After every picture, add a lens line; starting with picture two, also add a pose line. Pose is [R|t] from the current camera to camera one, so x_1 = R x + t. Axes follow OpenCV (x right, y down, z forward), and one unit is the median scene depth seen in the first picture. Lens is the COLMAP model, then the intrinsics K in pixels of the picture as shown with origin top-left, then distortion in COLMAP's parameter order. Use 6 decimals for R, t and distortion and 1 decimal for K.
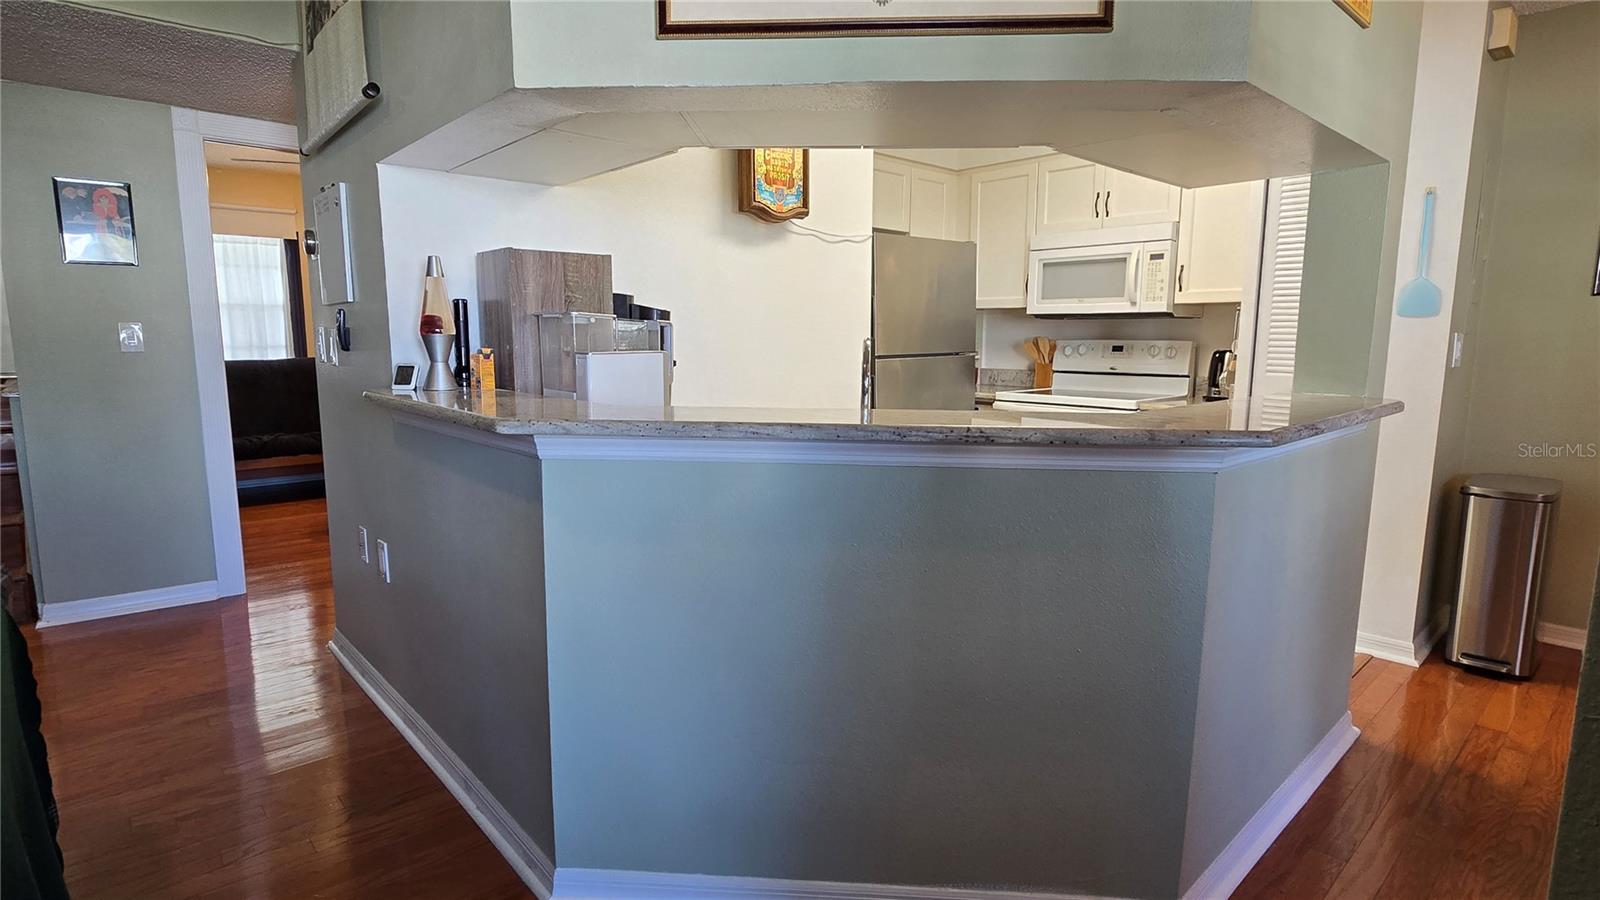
lens RADIAL K [[813.2, 0, 802.0], [0, 813.2, 448.4], [0, 0, 1]] dist [-0.003850, -0.001838]
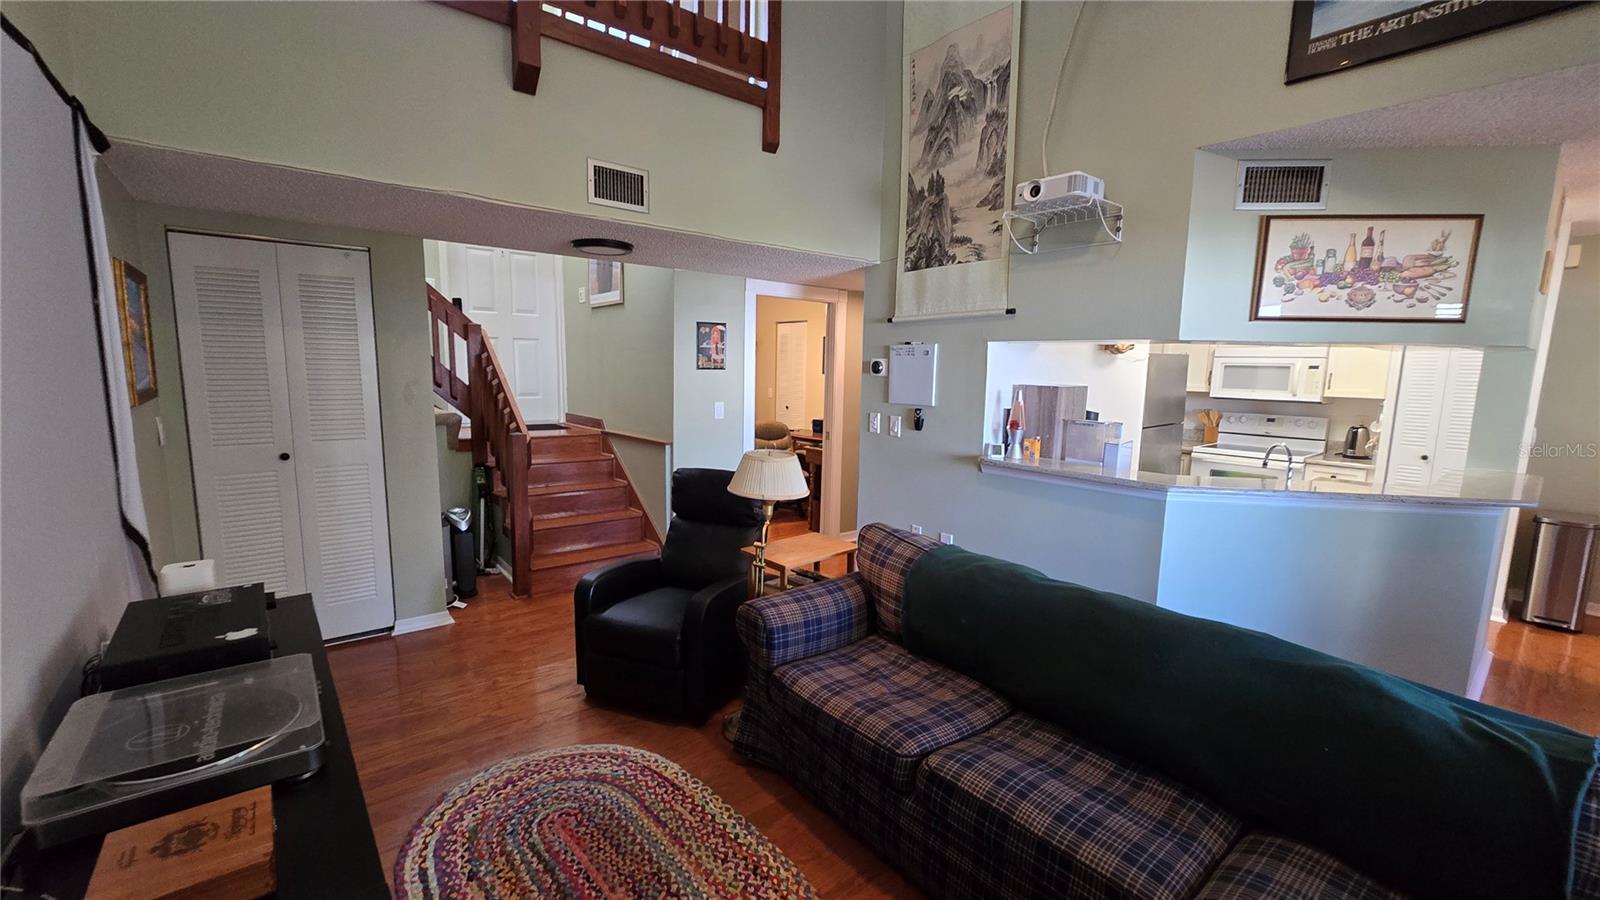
lens RADIAL K [[653.1, 0, 796.9], [0, 653.1, 453.0], [0, 0, 1]] dist [-0.000663, -0.000219]
pose [[0.998371, 0.021773, -0.052745, -0.617624], [-0.022069, 0.999744, -0.005028, -0.043925], [0.052622, 0.006184, 0.998595, -0.416464]]
